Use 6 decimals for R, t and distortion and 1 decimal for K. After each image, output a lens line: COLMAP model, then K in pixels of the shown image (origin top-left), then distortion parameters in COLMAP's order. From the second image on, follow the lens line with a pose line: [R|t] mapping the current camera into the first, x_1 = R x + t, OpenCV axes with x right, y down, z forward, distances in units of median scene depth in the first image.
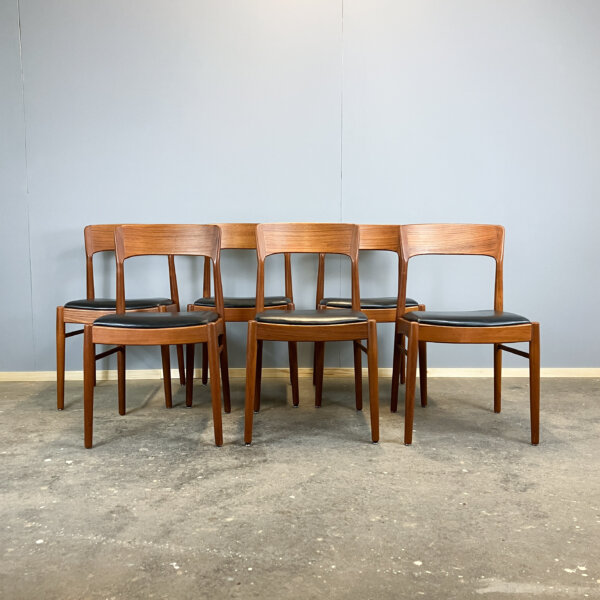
lens RADIAL K [[706.1, 0, 300.0], [0, 706.1, 300.0], [0, 0, 1]] dist [0.118939, -0.319277]
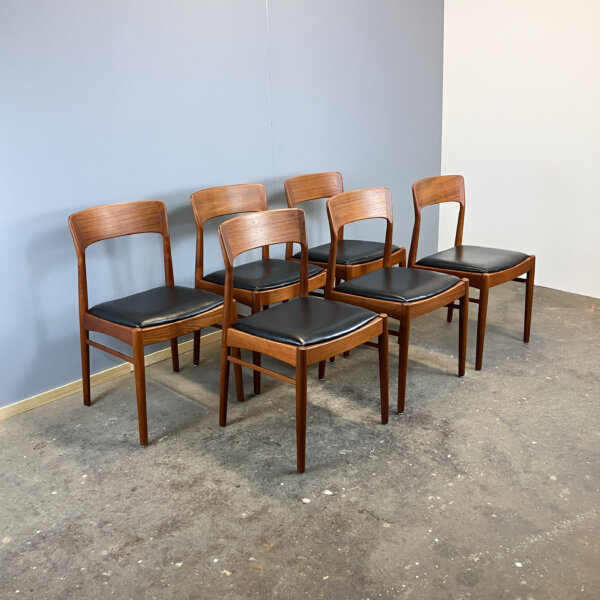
lens RADIAL K [[696.3, 0, 300.0], [0, 696.3, 300.0], [0, 0, 1]] dist [-0.019162, 0.083549]
pose [[0.697284, -0.232035, 0.678199, -0.991698], [0.069147, 0.963518, 0.258559, -0.290284], [-0.713452, -0.133393, 0.687890, 0.439048]]
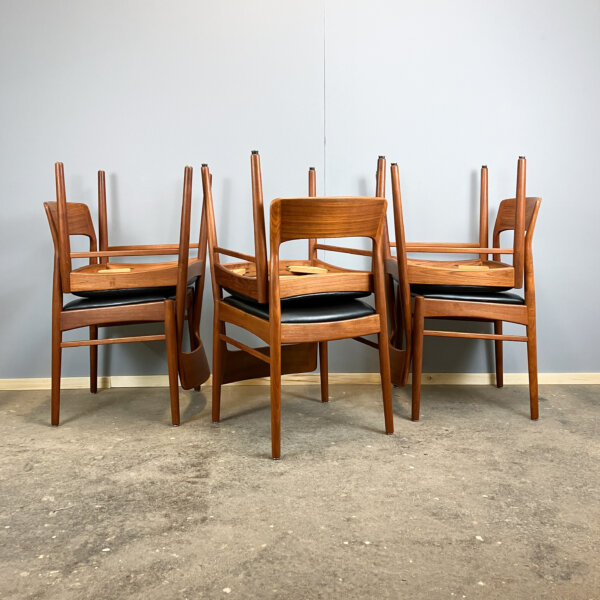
lens RADIAL K [[696.3, 0, 300.0], [0, 696.3, 300.0], [0, 0, 1]] dist [-0.019162, 0.083549]
pose [[0.999851, -0.006087, -0.016176, 0.065532], [0.006469, 0.999699, 0.023655, -0.015928], [0.016027, -0.023757, 0.999589, 0.310717]]
